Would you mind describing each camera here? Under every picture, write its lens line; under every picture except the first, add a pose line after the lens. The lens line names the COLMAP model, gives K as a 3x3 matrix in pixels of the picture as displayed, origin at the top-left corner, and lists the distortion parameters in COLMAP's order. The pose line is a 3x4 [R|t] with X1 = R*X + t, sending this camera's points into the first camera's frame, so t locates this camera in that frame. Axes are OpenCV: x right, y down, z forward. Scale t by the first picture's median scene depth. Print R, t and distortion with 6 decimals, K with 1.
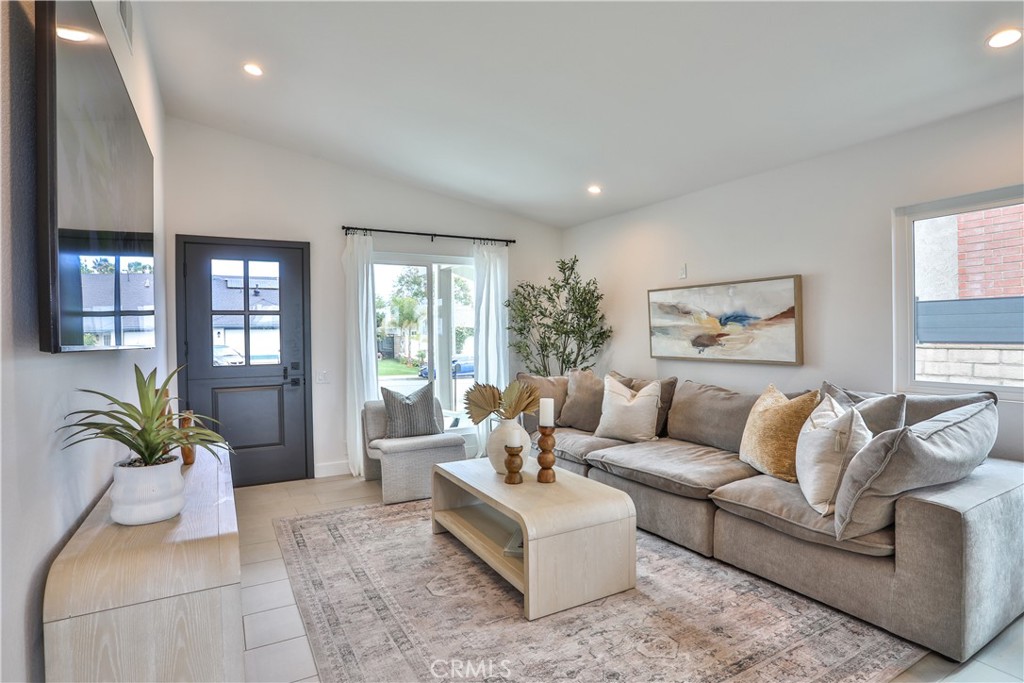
lens RADIAL K [[525.2, 0, 510.1], [0, 525.2, 337.8], [0, 0, 1]] dist [-0.078473, 0.029915]
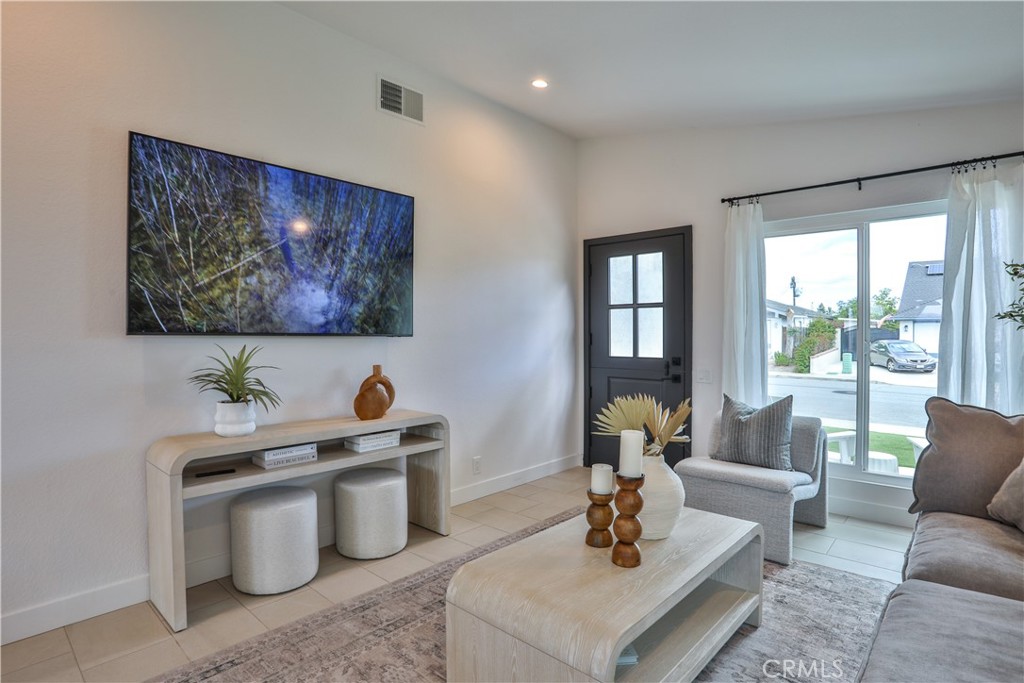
lens RADIAL K [[525.2, 0, 503.9], [0, 525.2, 339.7], [0, 0, 1]] dist [-0.078473, 0.029915]
pose [[0.310234, 0.024282, -0.950350, 0.422220], [-0.009054, 0.999704, 0.022587, -0.003100], [0.950617, 0.001597, 0.310362, 0.467101]]
